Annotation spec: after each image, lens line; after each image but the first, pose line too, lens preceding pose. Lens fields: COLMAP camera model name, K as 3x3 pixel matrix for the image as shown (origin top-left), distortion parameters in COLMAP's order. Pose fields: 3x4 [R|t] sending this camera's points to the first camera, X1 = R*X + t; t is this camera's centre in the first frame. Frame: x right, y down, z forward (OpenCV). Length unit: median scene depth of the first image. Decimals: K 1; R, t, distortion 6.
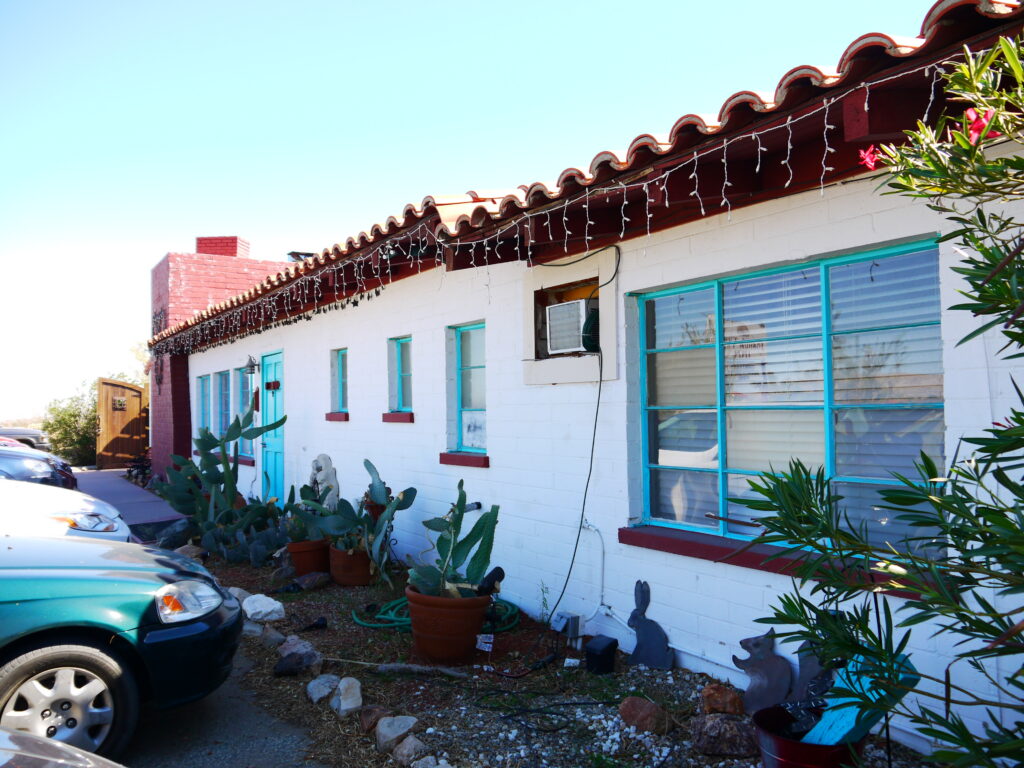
lens RADIAL K [[830.3, 0, 512.0], [0, 830.3, 384.0], [0, 0, 1]] dist [-0.004228, -0.001247]
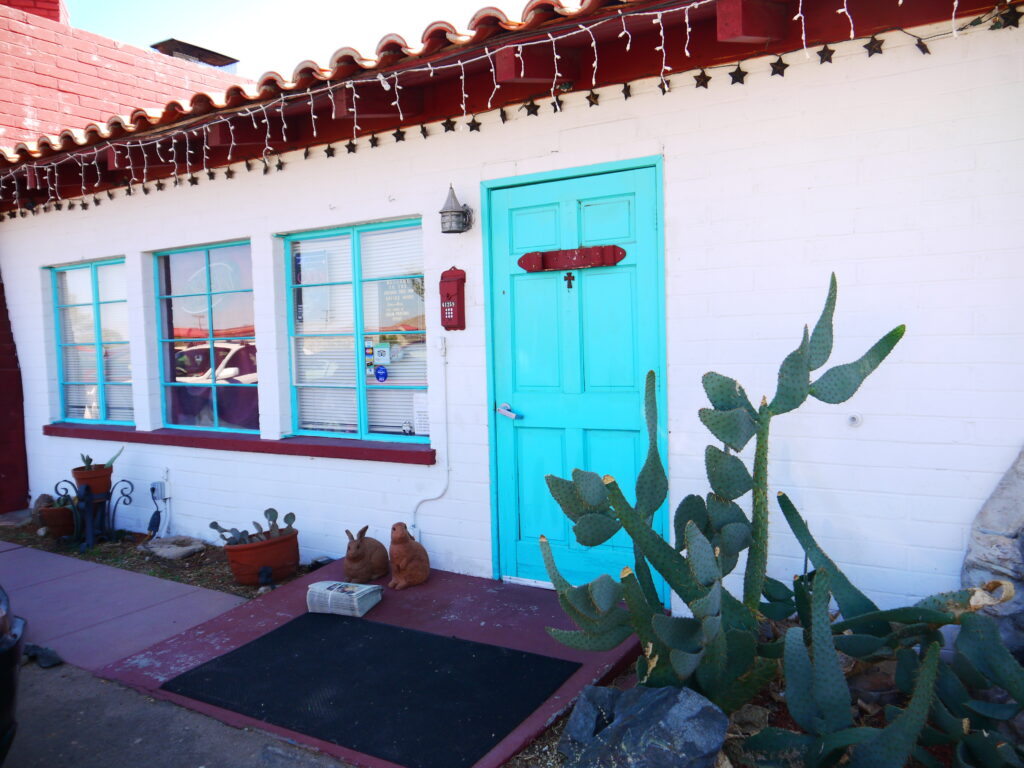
lens RADIAL K [[830.3, 0, 512.0], [0, 830.3, 384.0], [0, 0, 1]] dist [-0.004228, -0.001247]
pose [[0.903344, -0.032851, 0.427658, -0.421776], [0.001319, 0.997271, 0.073820, 0.027205], [-0.428916, -0.066121, 0.900921, 0.583743]]
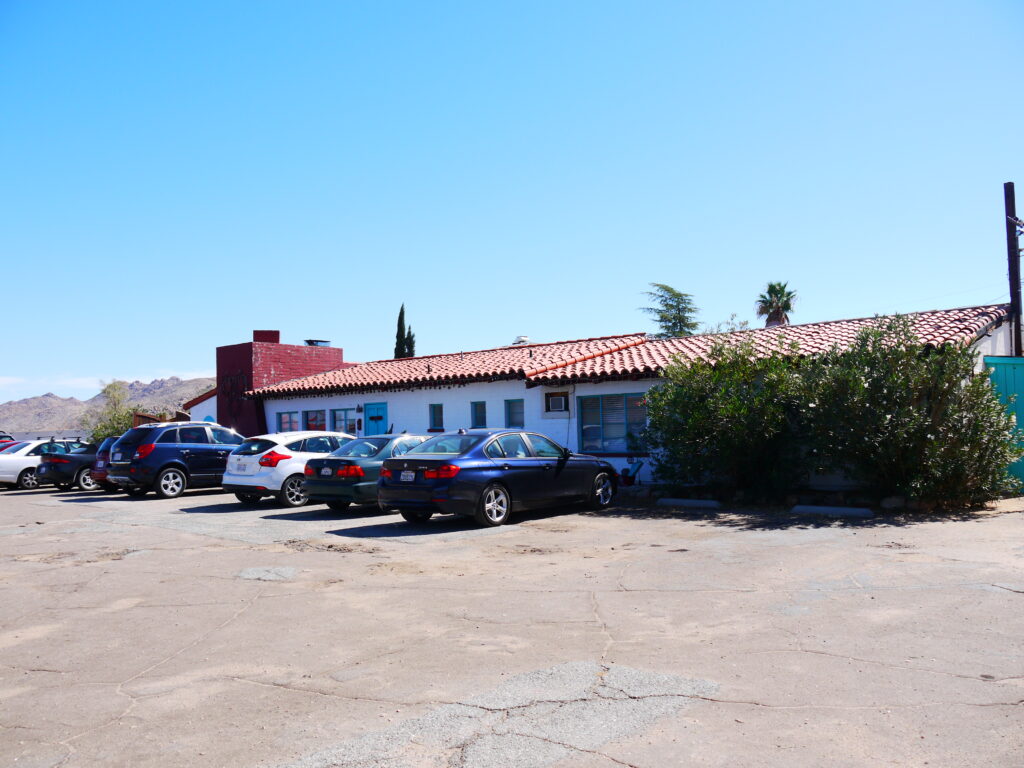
lens RADIAL K [[830.3, 0, 512.0], [0, 830.3, 384.0], [0, 0, 1]] dist [-0.004228, -0.001247]
pose [[0.949677, 0.012480, 0.312982, -0.564311], [-0.001492, 0.999375, -0.035322, -0.010117], [-0.313228, 0.033078, 0.949102, -1.087855]]
